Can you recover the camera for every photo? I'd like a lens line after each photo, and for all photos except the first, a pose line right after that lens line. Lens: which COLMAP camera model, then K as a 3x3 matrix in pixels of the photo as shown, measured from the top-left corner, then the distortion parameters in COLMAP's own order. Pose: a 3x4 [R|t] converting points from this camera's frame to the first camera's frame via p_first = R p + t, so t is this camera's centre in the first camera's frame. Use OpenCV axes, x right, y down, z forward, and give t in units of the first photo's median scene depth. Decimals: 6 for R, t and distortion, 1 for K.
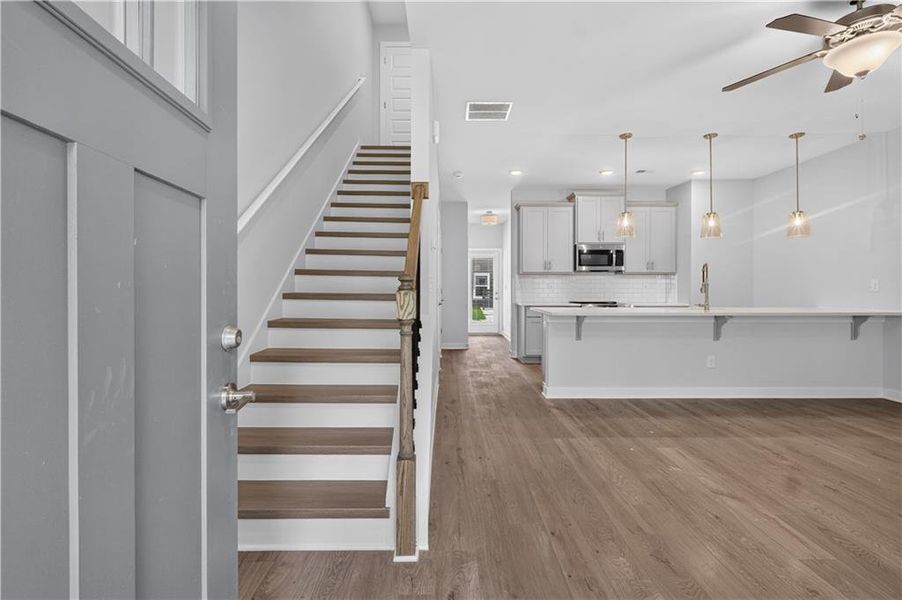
lens RADIAL K [[417.2, 0, 450.5], [0, 417.2, 294.3], [0, 0, 1]] dist [0.001260, 0.000314]
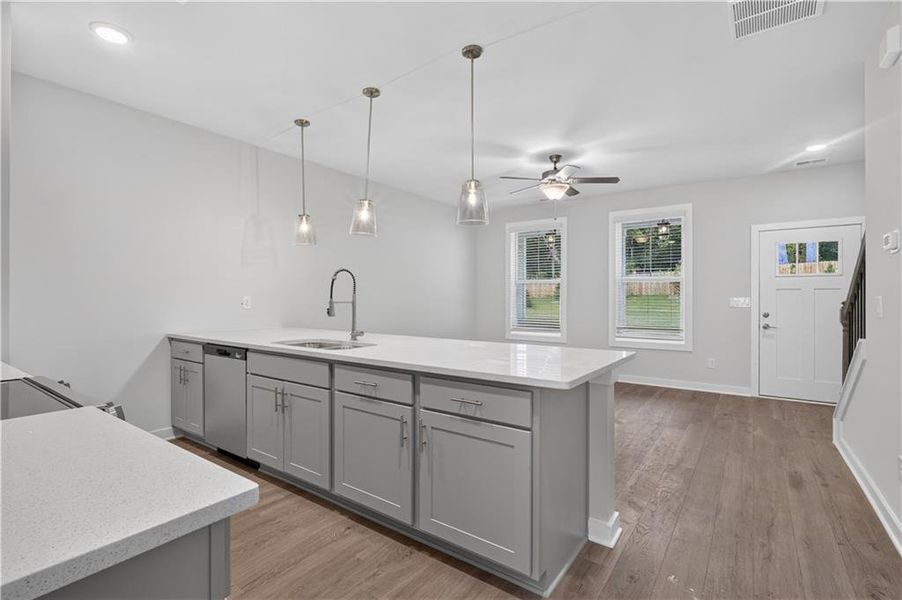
lens RADIAL K [[417.2, 0, 450.5], [0, 417.2, 294.3], [0, 0, 1]] dist [0.001260, 0.000314]
pose [[-0.805160, 0.003686, 0.593046, 0.109946], [0.005579, 0.999984, 0.001359, -0.043580], [-0.593031, 0.004403, -0.805168, 1.780126]]
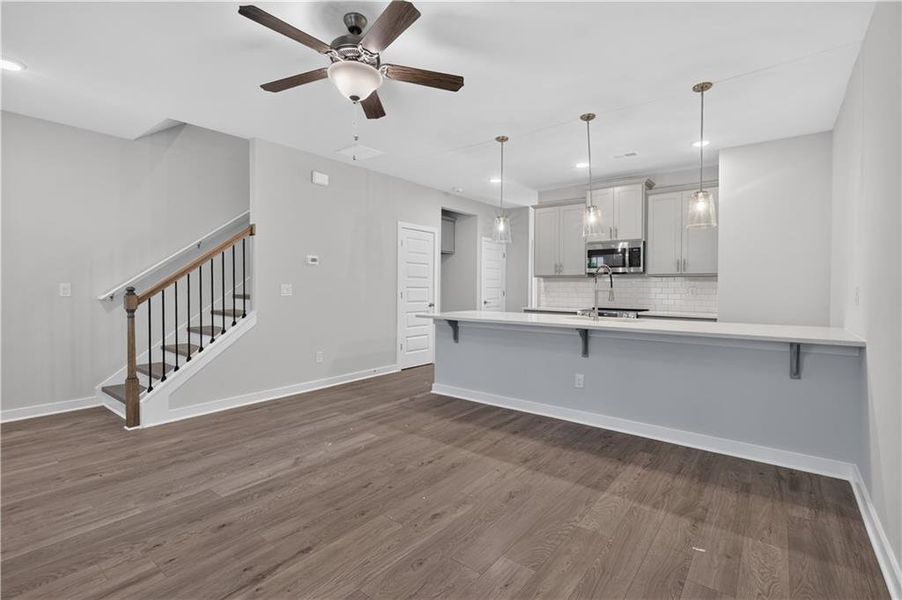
lens RADIAL K [[420.6, 0, 451.0], [0, 420.6, 288.5], [0, 0, 1]] dist [-0.000176, -0.000050]
pose [[0.778097, 0.005958, -0.628116, 1.126002], [-0.014482, 0.999859, -0.008457, -0.020786], [0.627977, 0.015677, 0.778074, 0.186458]]
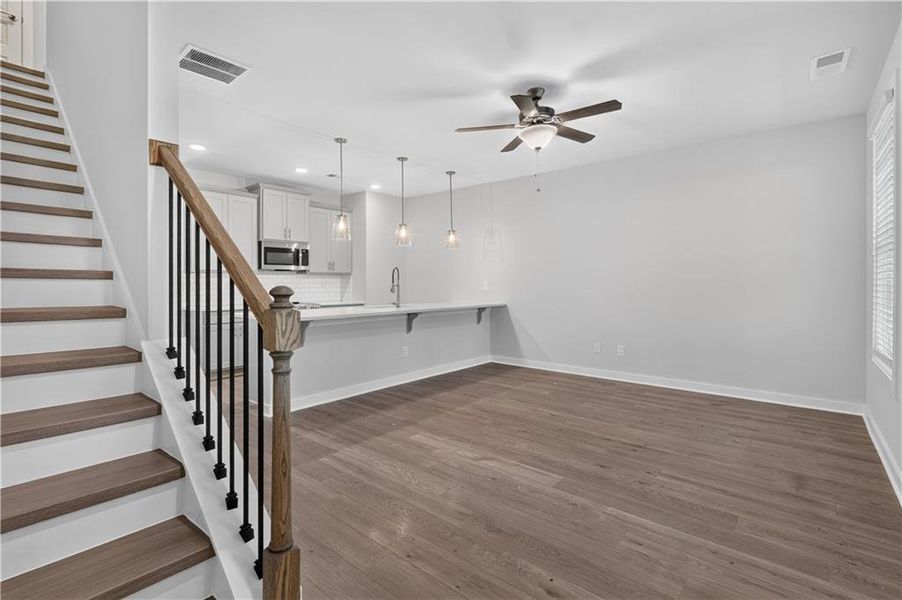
lens RADIAL K [[420.6, 0, 451.0], [0, 420.6, 288.5], [0, 0, 1]] dist [-0.000176, -0.000050]
pose [[0.652344, -0.011308, 0.757838, -0.217013], [0.013820, 0.999900, 0.003025, -0.021425], [-0.757797, 0.008500, 0.652435, 0.154206]]
